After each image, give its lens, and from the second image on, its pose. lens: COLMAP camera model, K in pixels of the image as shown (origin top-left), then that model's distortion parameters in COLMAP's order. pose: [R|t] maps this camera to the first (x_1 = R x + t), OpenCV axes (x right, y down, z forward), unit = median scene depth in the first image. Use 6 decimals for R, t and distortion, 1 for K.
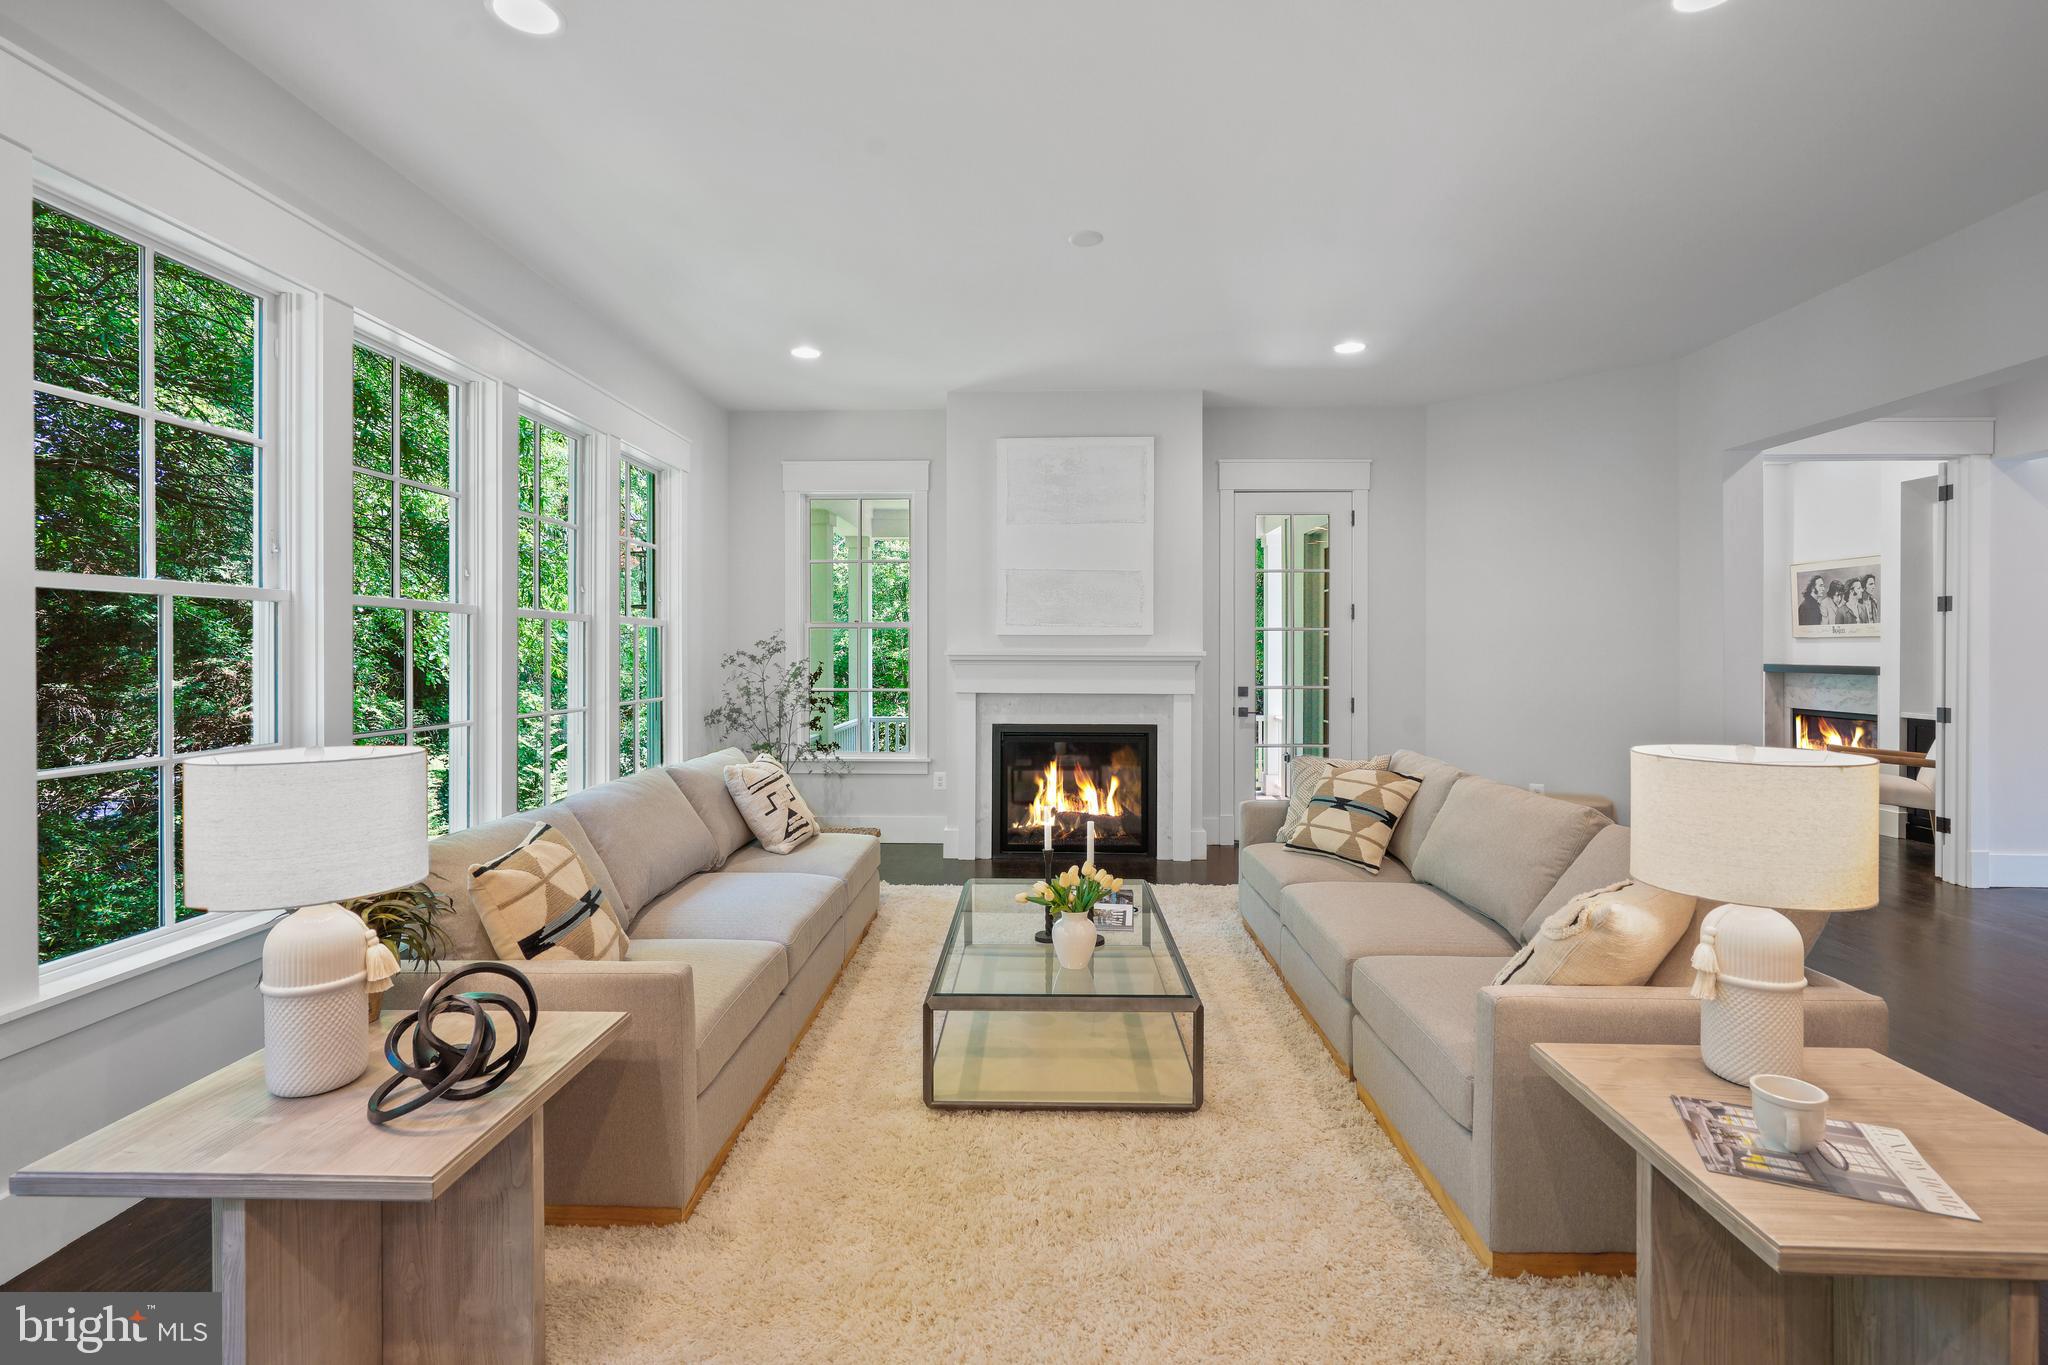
lens RADIAL K [[934.6, 0, 1023.4], [0, 934.6, 666.0], [0, 0, 1]] dist [-0.010307, 0.004111]
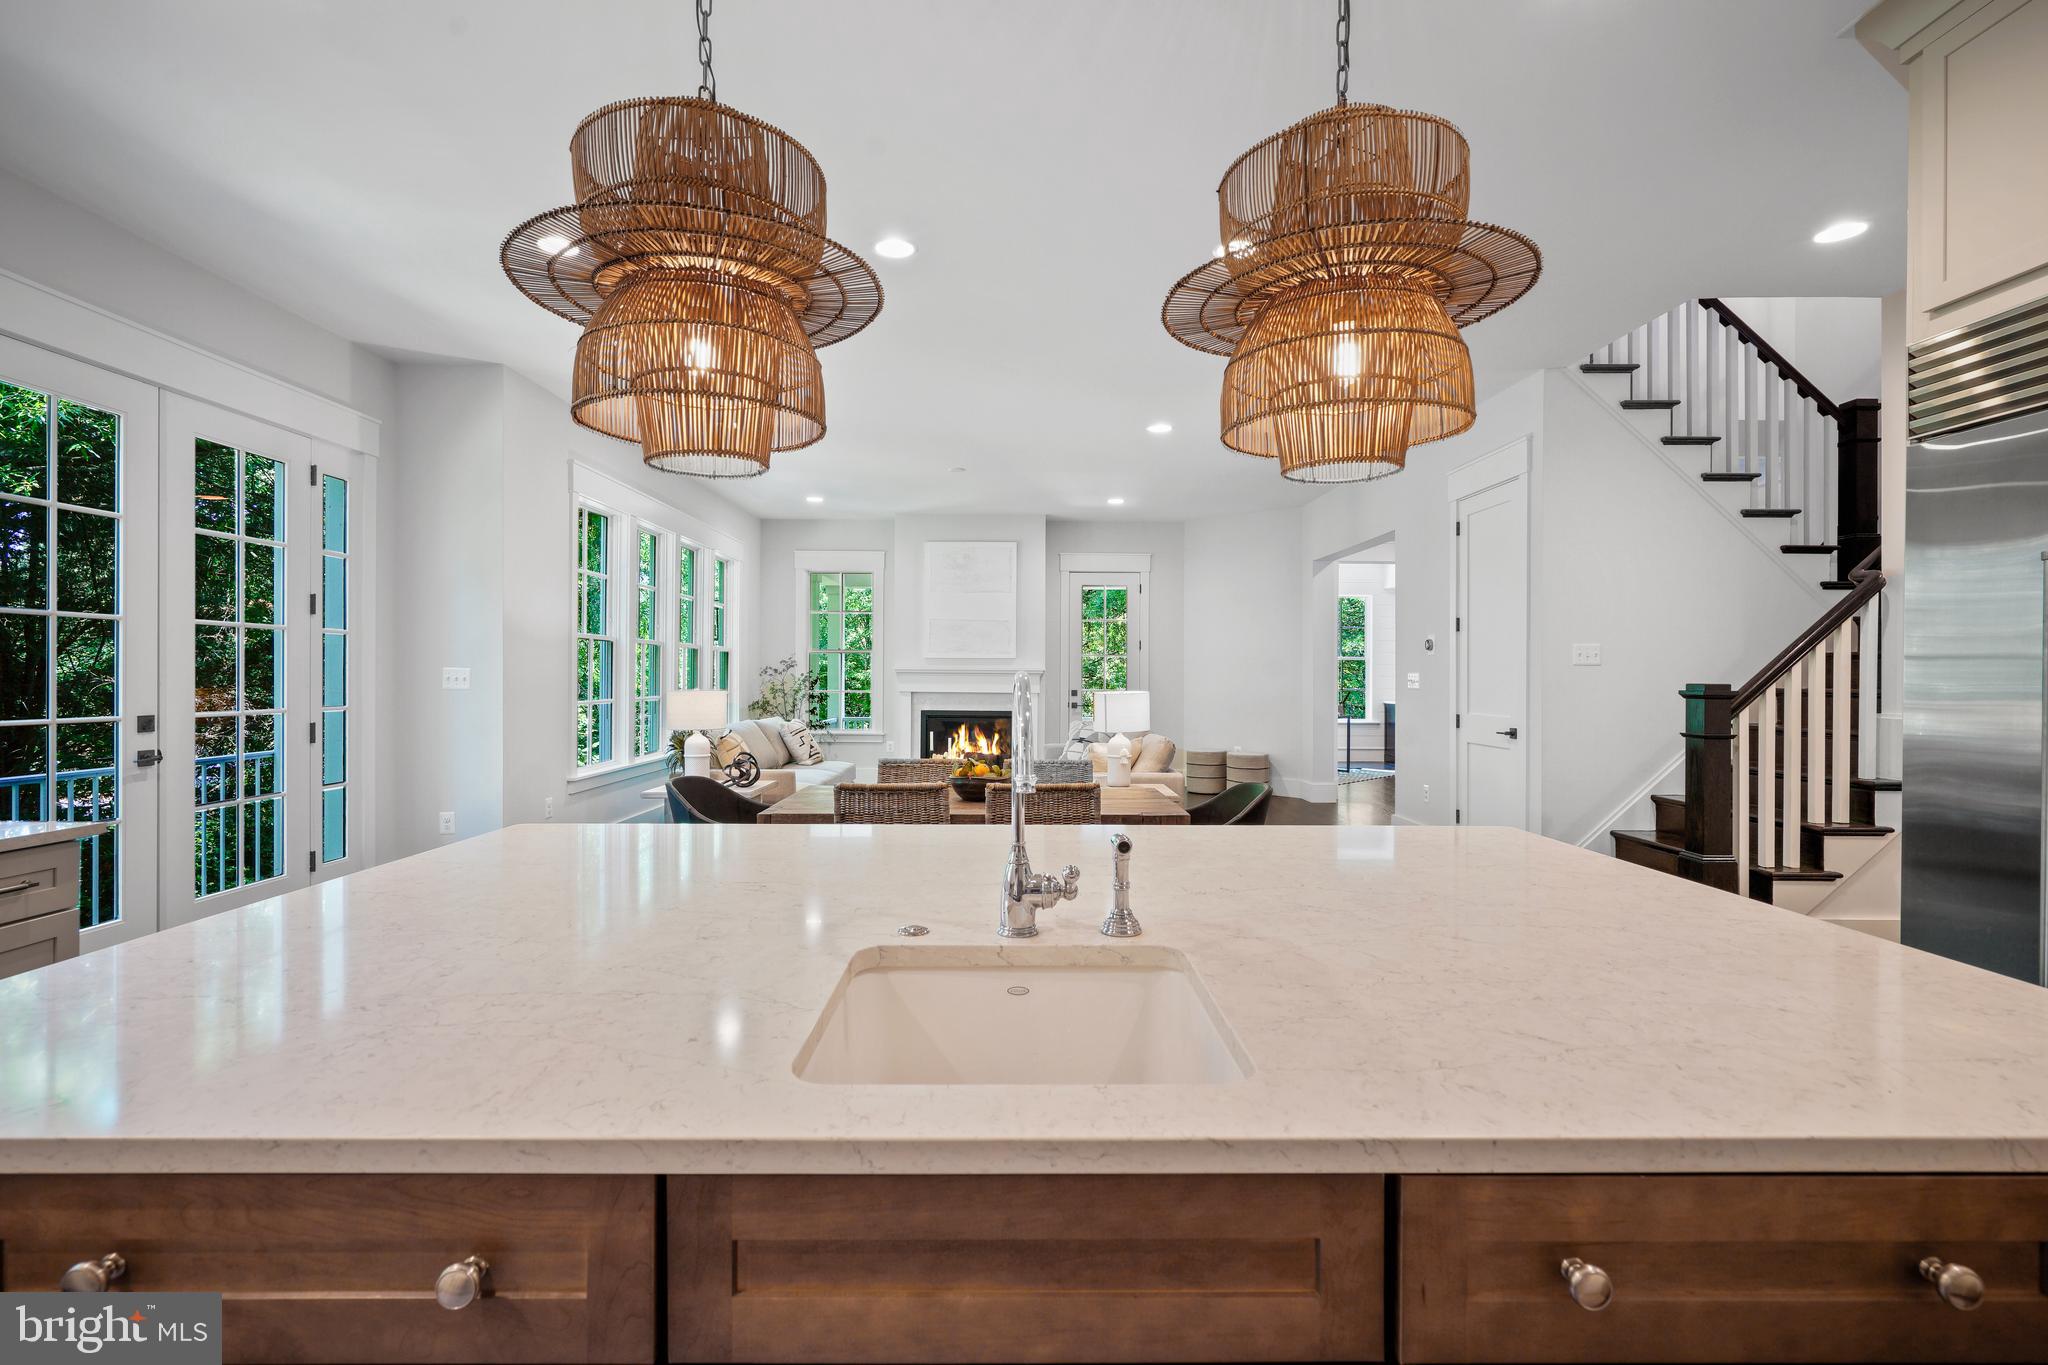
lens RADIAL K [[934.6, 0, 1019.4], [0, 934.6, 684.4], [0, 0, 1]] dist [-0.010307, 0.004111]
pose [[0.999366, 0.005003, 0.035247, 0.116304], [-0.004770, 0.999966, -0.006679, 0.034915], [-0.035279, 0.006506, 0.999356, -0.950657]]
